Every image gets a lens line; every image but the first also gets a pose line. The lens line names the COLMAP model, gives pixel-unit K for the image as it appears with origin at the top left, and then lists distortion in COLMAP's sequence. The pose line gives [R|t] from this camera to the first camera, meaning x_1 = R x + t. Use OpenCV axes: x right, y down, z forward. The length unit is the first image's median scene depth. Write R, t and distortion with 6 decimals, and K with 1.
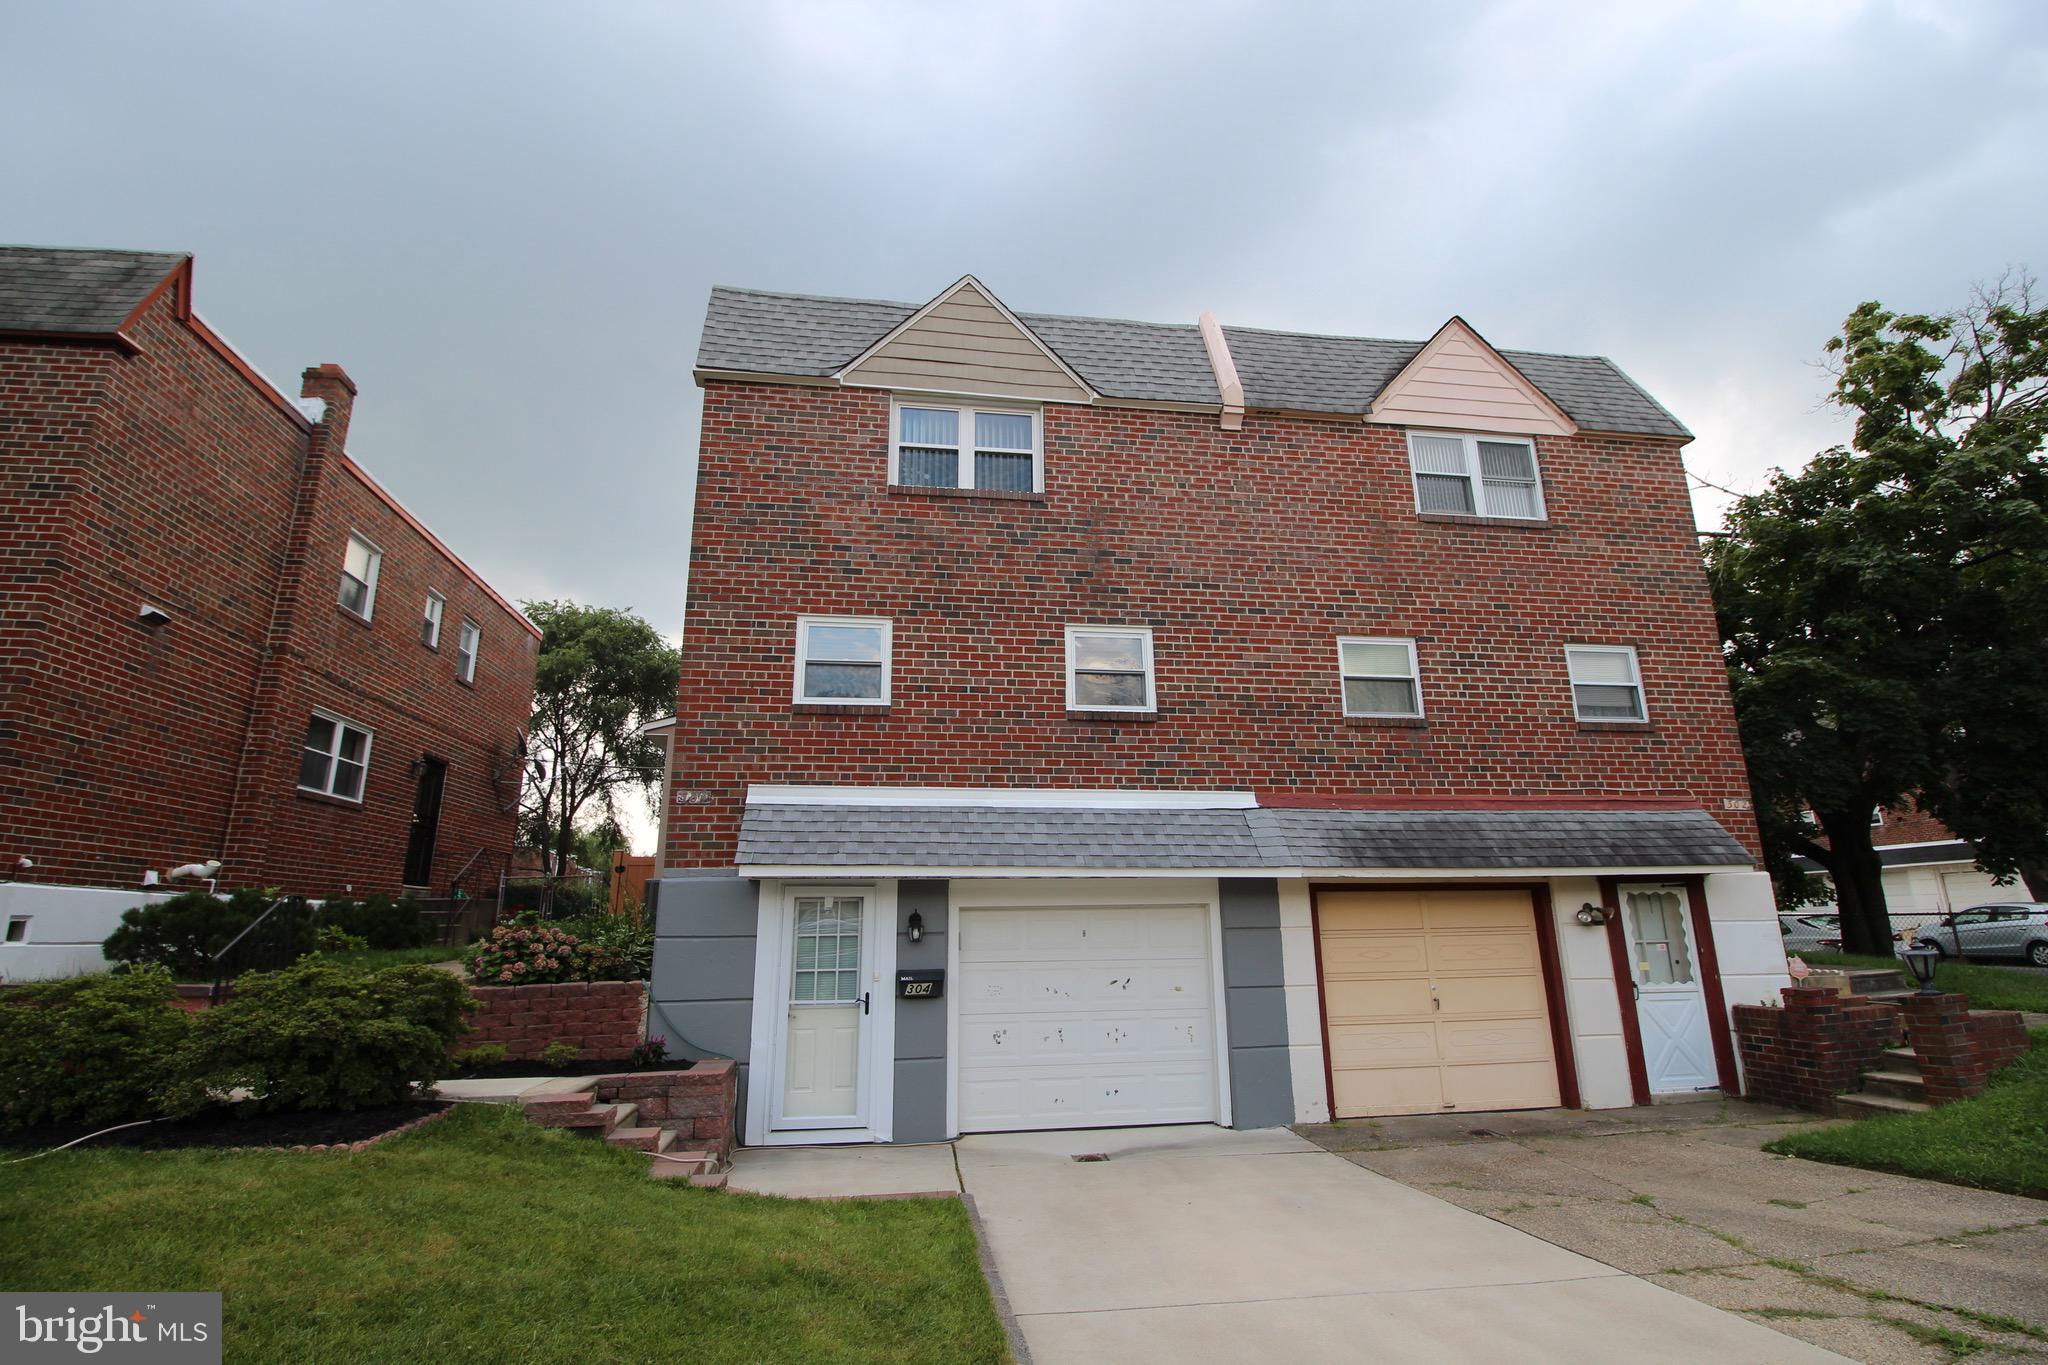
lens RADIAL K [[951.6, 0, 1018.3], [0, 951.6, 680.7], [0, 0, 1]] dist [-0.005627, -0.007758]
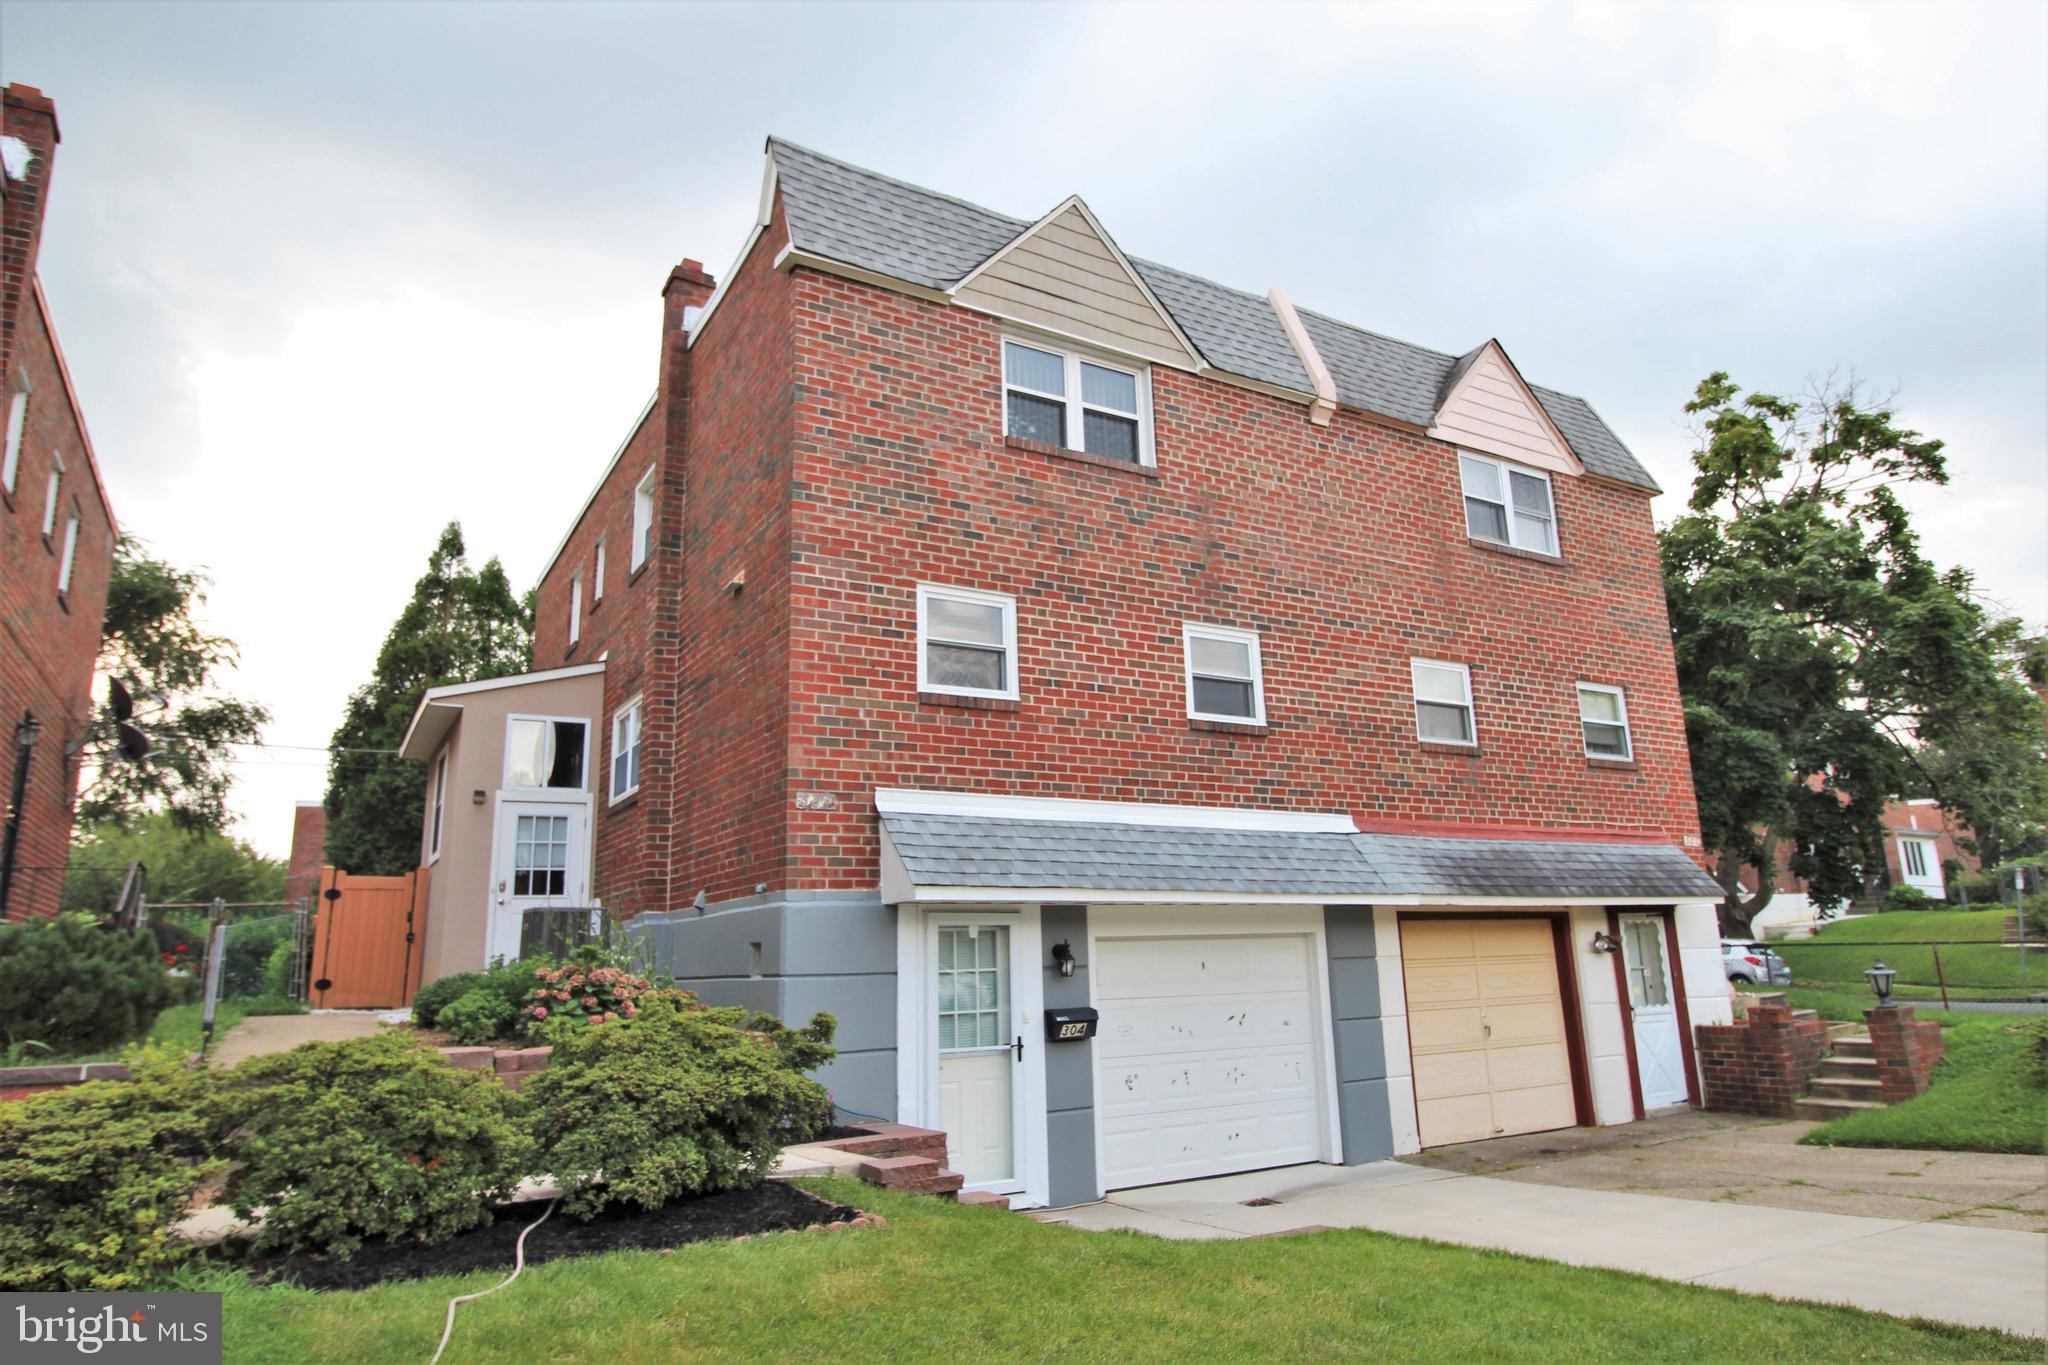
lens RADIAL K [[1231.2, 0, 1014.6], [0, 1231.2, 680.5], [0, 0, 1]] dist [0.001170, -0.002956]
pose [[0.925317, 0.072298, 0.372238, -0.522447], [-0.079681, 0.996810, 0.004468, 0.003548], [-0.370727, -0.033794, 0.928127, -0.013874]]
